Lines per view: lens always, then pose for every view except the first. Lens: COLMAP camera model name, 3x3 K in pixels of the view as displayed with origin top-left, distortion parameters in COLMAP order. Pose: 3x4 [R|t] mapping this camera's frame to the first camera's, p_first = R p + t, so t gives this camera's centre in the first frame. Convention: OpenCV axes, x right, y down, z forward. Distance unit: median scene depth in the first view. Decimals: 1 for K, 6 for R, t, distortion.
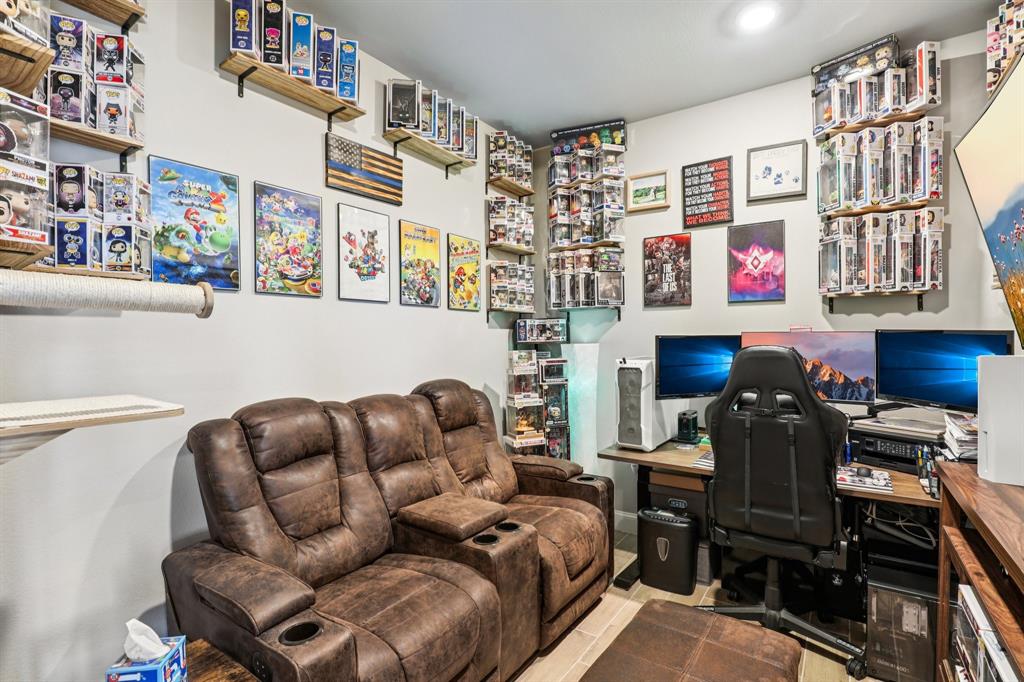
lens RADIAL K [[473.8, 0, 507.3], [0, 473.8, 341.2], [0, 0, 1]] dist [-0.032012, 0.006349]
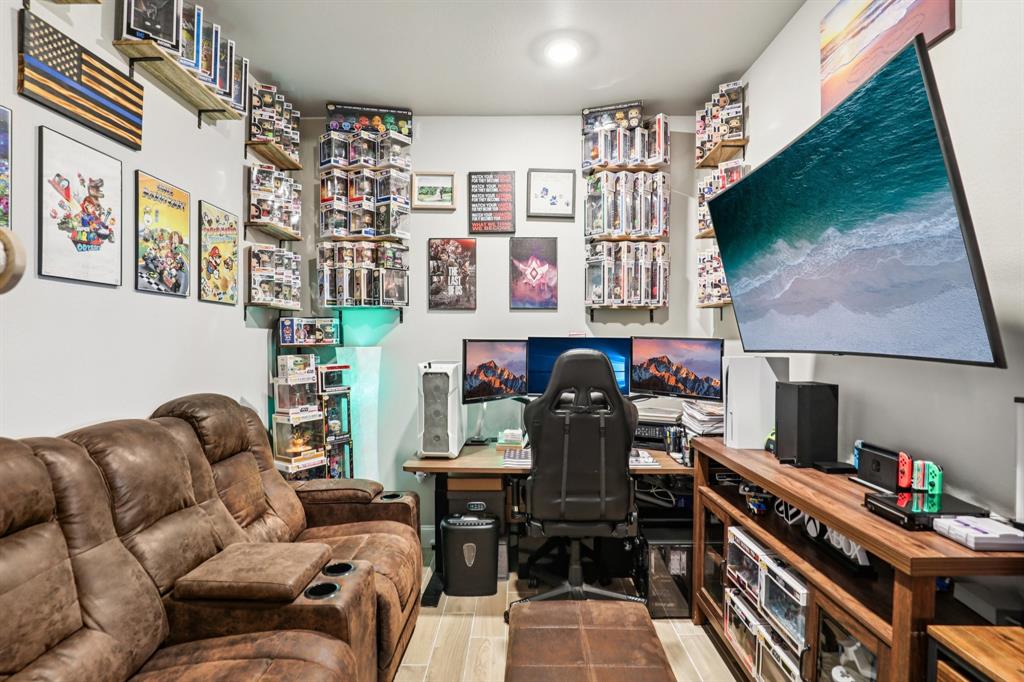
lens RADIAL K [[495.0, 0, 512.0], [0, 495.0, 341.0], [0, 0, 1]] dist [-0.027106, 0.006164]
pose [[0.824344, 0.009618, 0.566007, -0.184012], [-0.005729, 0.999946, -0.008649, 0.000439], [-0.566060, 0.003888, 0.824355, 0.090631]]
